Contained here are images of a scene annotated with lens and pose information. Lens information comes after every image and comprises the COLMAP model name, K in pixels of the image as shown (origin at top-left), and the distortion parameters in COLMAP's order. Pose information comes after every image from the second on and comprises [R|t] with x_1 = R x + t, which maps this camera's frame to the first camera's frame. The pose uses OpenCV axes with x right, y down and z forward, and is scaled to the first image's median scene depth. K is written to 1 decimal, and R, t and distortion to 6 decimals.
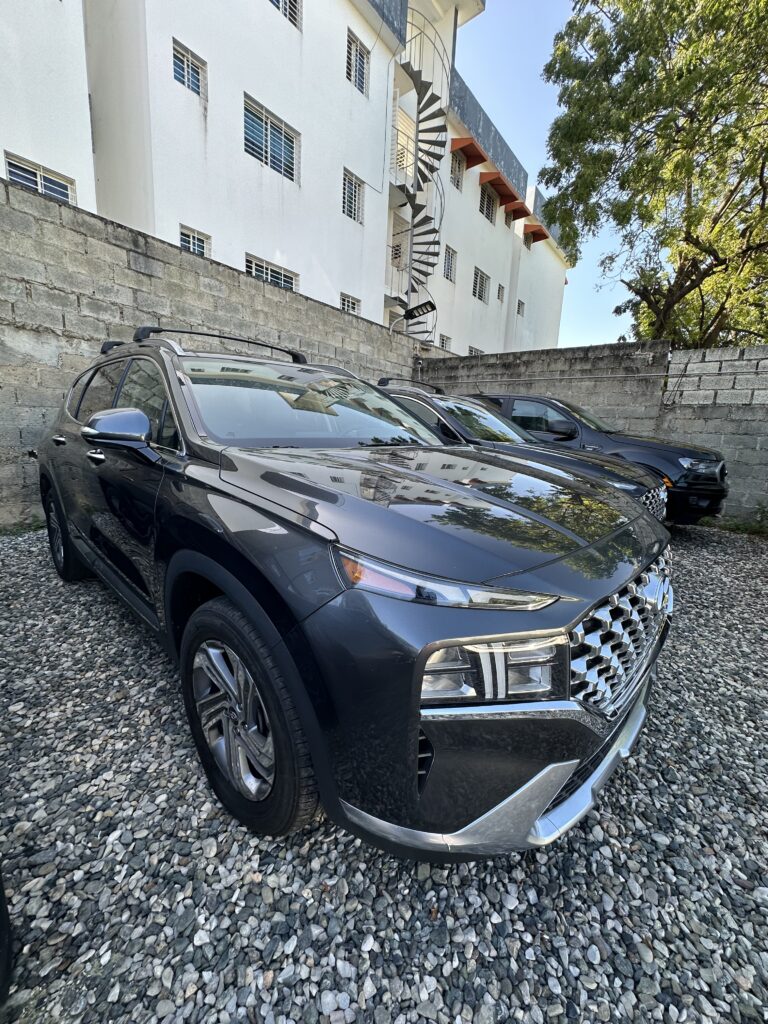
lens RADIAL K [[409.8, 0, 384.0], [0, 409.8, 512.0], [0, 0, 1]] dist [-0.000143, 0.000213]
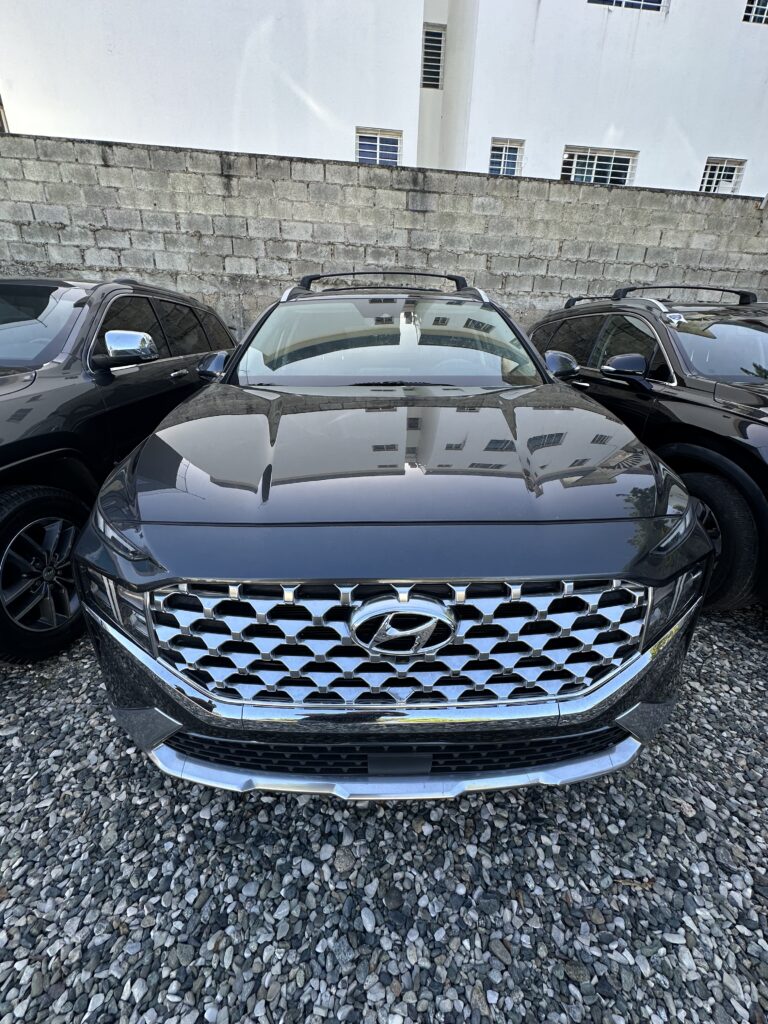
lens RADIAL K [[410.1, 0, 384.0], [0, 410.1, 512.0], [0, 0, 1]] dist [-0.001455, 0.000221]
pose [[0.698712, 0.239082, -0.674271, 0.289591], [-0.130098, 0.969253, 0.208862, -0.033671], [0.703474, -0.058213, 0.708333, 0.143757]]
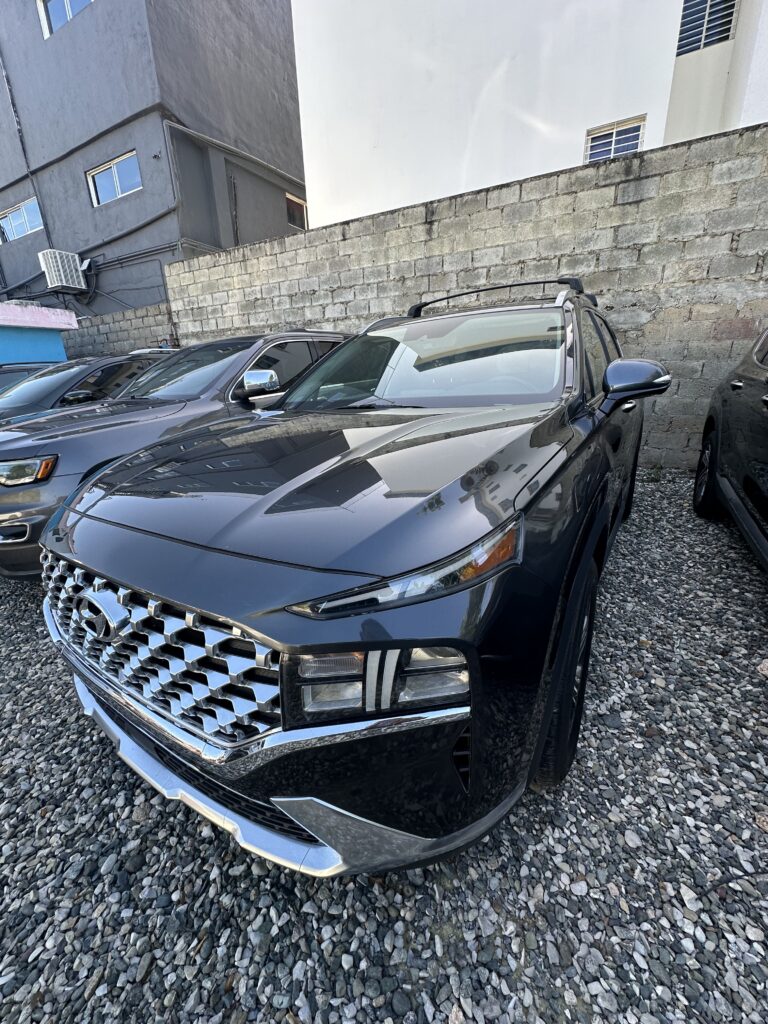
lens RADIAL K [[410.1, 0, 384.0], [0, 410.1, 512.0], [0, 0, 1]] dist [-0.001455, 0.000221]
pose [[0.178080, 0.264849, -0.947704, 0.401672], [-0.140351, 0.960088, 0.241937, -0.071401], [0.973956, 0.089927, 0.208144, 0.373150]]
